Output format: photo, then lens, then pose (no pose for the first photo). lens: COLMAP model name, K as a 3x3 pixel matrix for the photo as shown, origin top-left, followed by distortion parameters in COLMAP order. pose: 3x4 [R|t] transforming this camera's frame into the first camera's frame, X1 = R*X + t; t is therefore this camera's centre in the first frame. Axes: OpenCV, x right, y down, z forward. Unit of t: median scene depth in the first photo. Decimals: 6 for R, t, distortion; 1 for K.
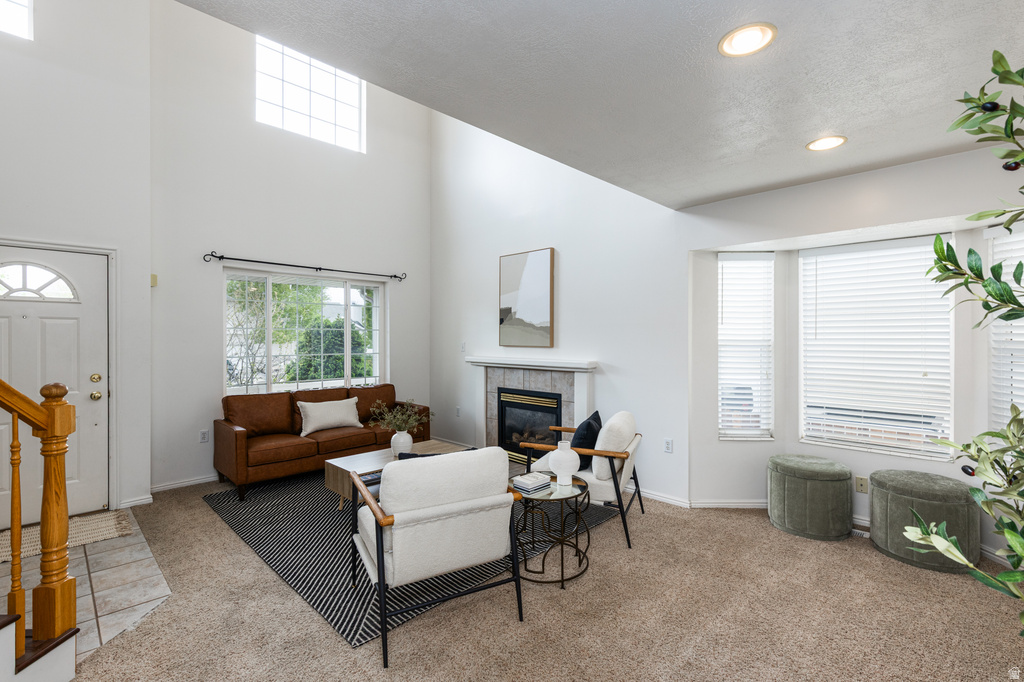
lens RADIAL K [[468.1, 0, 516.6], [0, 468.1, 346.4], [0, 0, 1]] dist [0.013943, -0.001201]
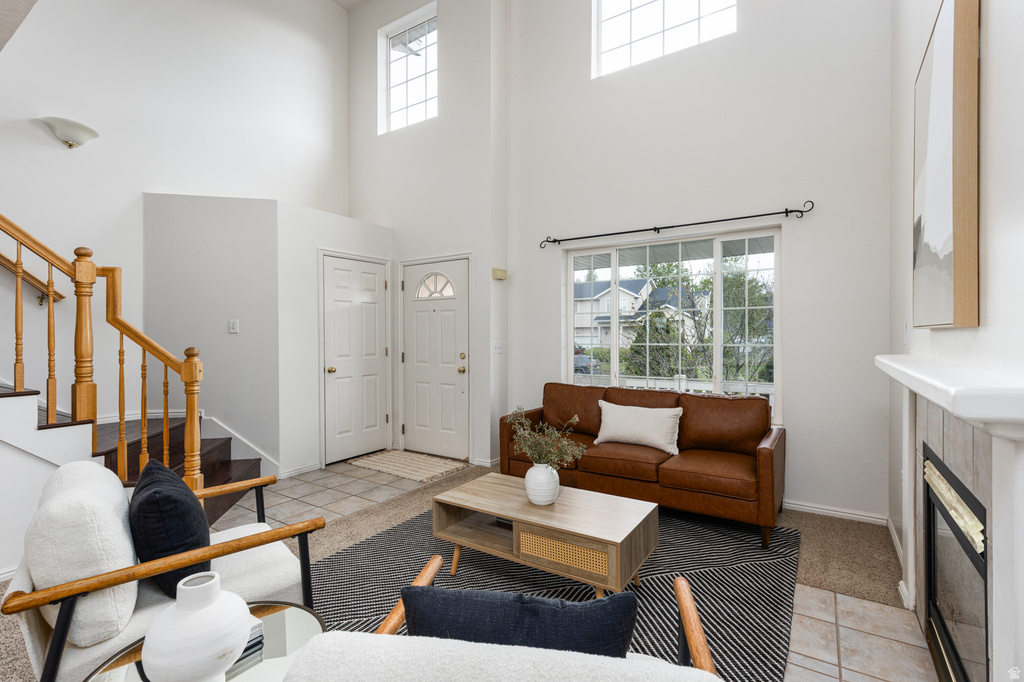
lens RADIAL K [[468.1, 0, 512.3], [0, 468.1, 338.8], [0, 0, 1]] dist [0.013943, -0.001201]
pose [[0.191431, 0.008619, -0.981468, 0.302850], [-0.012325, 0.999904, 0.006377, 0.008529], [0.981429, 0.010876, 0.191519, 0.706856]]
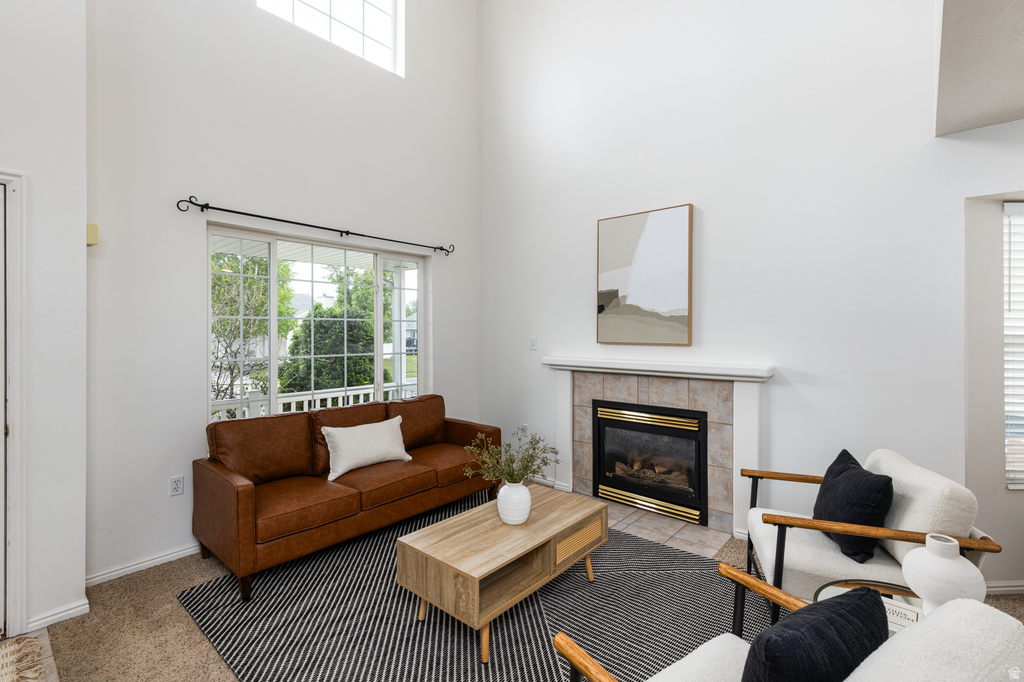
lens RADIAL K [[468.1, 0, 515.6], [0, 468.1, 339.2], [0, 0, 1]] dist [0.013943, -0.001201]
pose [[0.997705, -0.000083, 0.067716, -0.241038], [0.000202, 0.999998, -0.001761, -0.006484], [-0.067715, 0.001770, 0.997703, 0.321066]]
